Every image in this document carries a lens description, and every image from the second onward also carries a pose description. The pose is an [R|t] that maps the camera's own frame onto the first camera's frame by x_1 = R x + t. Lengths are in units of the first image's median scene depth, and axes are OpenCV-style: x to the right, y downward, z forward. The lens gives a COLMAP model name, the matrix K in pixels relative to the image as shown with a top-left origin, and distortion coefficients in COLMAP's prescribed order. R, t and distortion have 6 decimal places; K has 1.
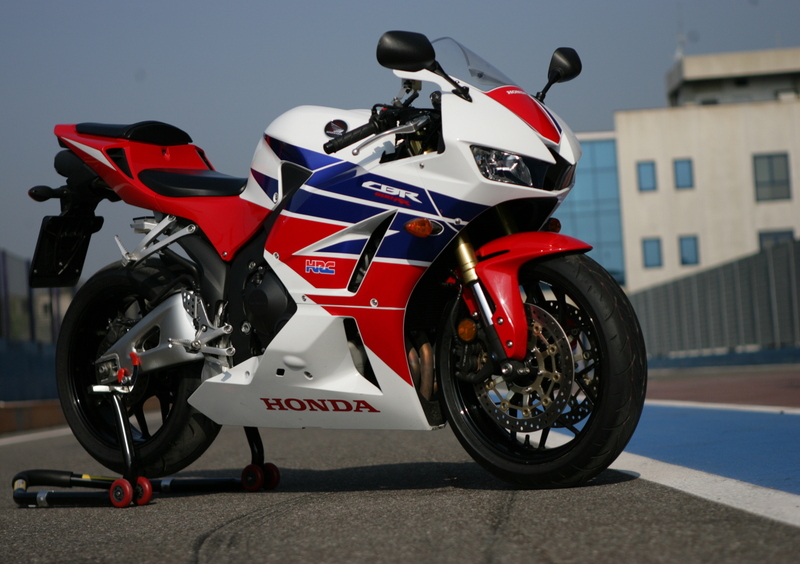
lens RADIAL K [[2050.0, 0, 401.5], [0, 2050.0, 282.6], [0, 0, 1]] dist [0.211748, 0.000000]
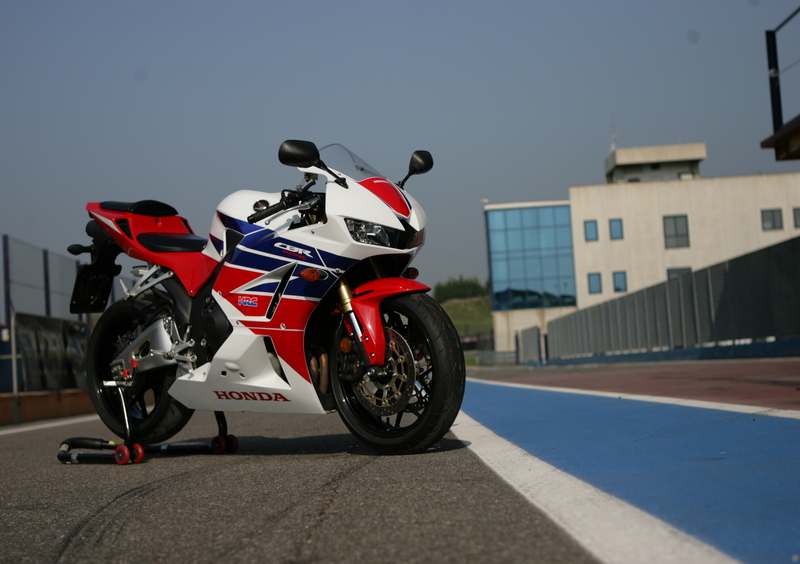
lens RADIAL K [[1407.1, 0, 399.3], [0, 1407.1, 278.9], [0, 0, 1]] dist [-0.006096, 0.000000]
pose [[0.999773, 0.001587, -0.021266, 0.086125], [-0.001945, 0.999856, -0.016834, -0.006663], [0.021237, 0.016872, 0.999632, 0.006060]]
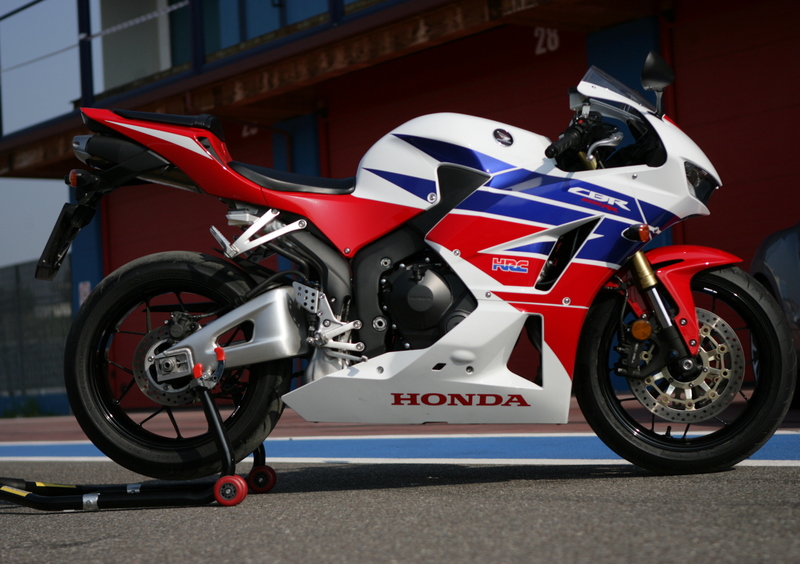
lens RADIAL K [[1678.5, 0, 400.2], [0, 1678.5, 279.7], [0, 0, 1]] dist [0.089549, 0.000000]
pose [[0.802845, 0.058621, 0.593299, -0.576588], [-0.027505, 0.997736, -0.061363, 0.052334], [-0.595554, 0.032946, 0.802640, 0.334588]]
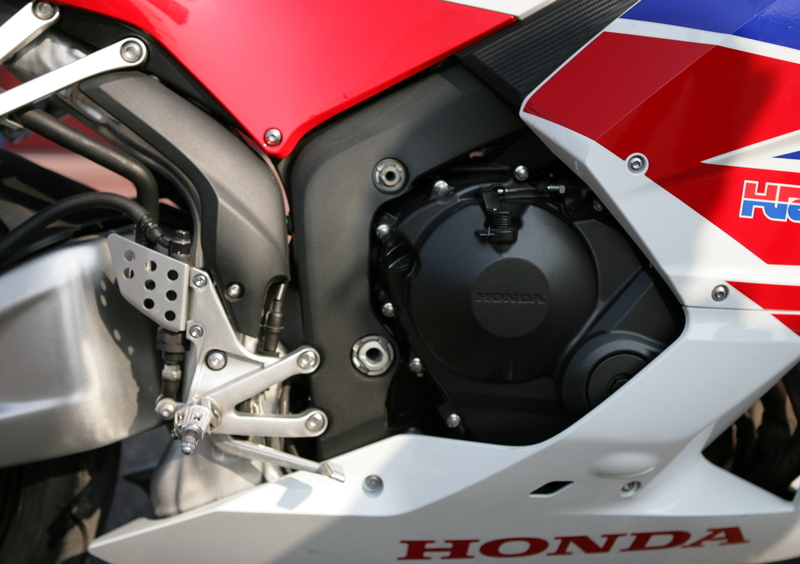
lens RADIAL K [[1088.0, 0, 400.1], [0, 1088.0, 286.0], [0, 0, 1]] dist [-0.042947, 0.000000]
pose [[0.700382, -0.083697, 0.708844, -0.207196], [-0.038203, 0.987282, 0.154320, -0.018740], [-0.712745, -0.135163, 0.688277, 0.894212]]
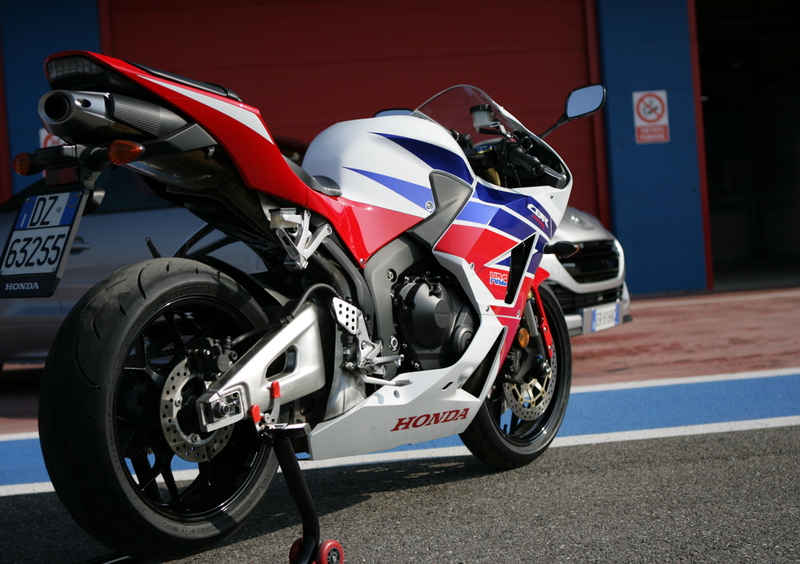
lens RADIAL K [[1285.4, 0, 400.9], [0, 1285.4, 284.9], [0, 0, 1]] dist [0.054294, 0.000000]
pose [[-0.069281, 0.048227, 0.996431, -0.666883], [0.030103, 0.998477, -0.046233, 0.023333], [-0.997143, 0.026792, -0.070628, 1.063770]]
